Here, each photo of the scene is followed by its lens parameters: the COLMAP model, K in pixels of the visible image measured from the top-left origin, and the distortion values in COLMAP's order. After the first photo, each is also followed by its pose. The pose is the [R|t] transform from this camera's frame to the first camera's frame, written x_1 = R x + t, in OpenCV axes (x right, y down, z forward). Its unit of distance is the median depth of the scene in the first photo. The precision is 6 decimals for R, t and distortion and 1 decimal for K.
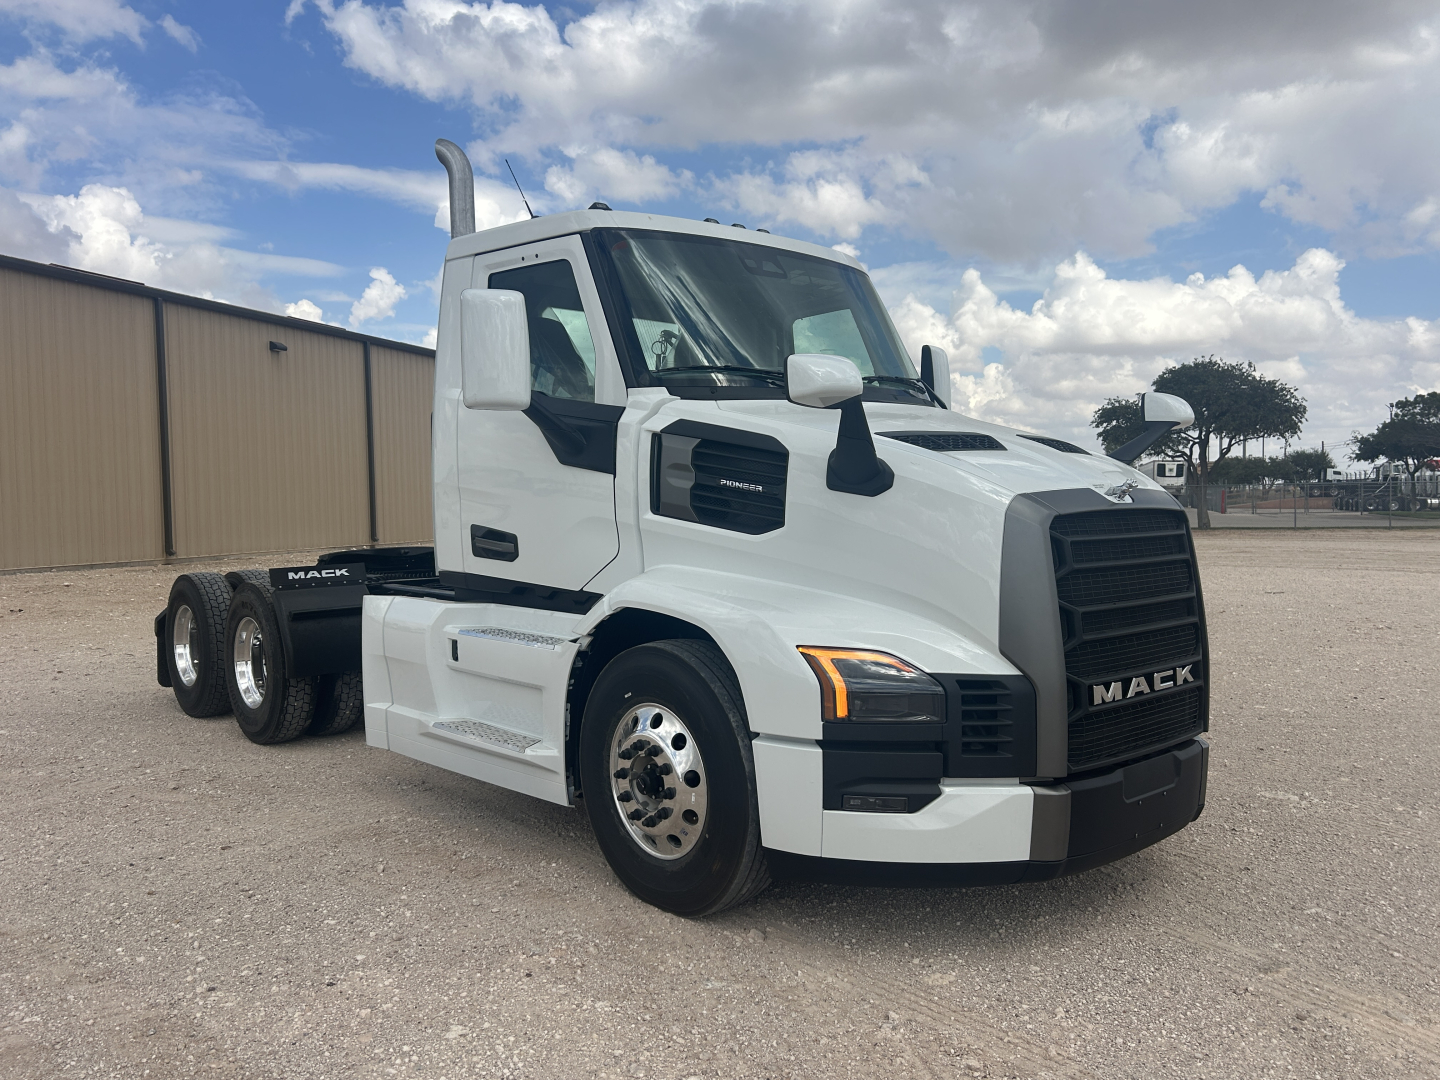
lens RADIAL K [[1184.0, 0, 720.0], [0, 1184.0, 540.0], [0, 0, 1]] dist [0.044003, -0.007065]
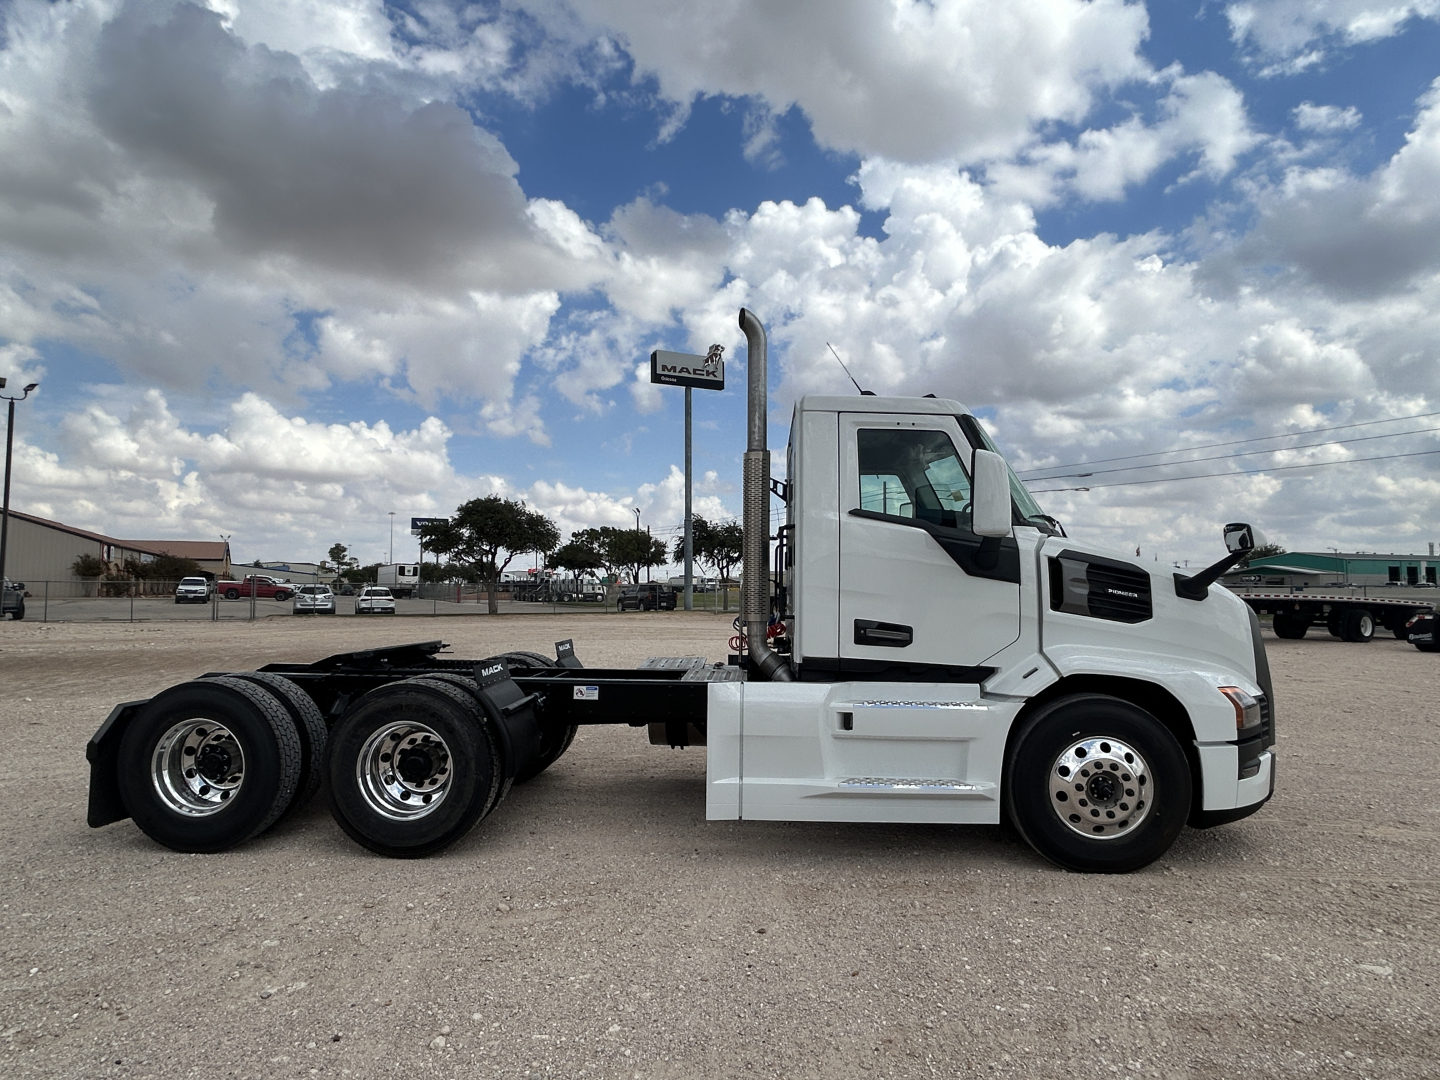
lens RADIAL K [[887.5, 0, 720.0], [0, 887.5, 540.0], [0, 0, 1]] dist [0.004534, -0.000725]
pose [[0.656738, 0.055382, 0.752083, -1.038978], [0.013699, 0.996259, -0.085325, -0.018496], [-0.753995, 0.066339, 0.653522, 0.504710]]
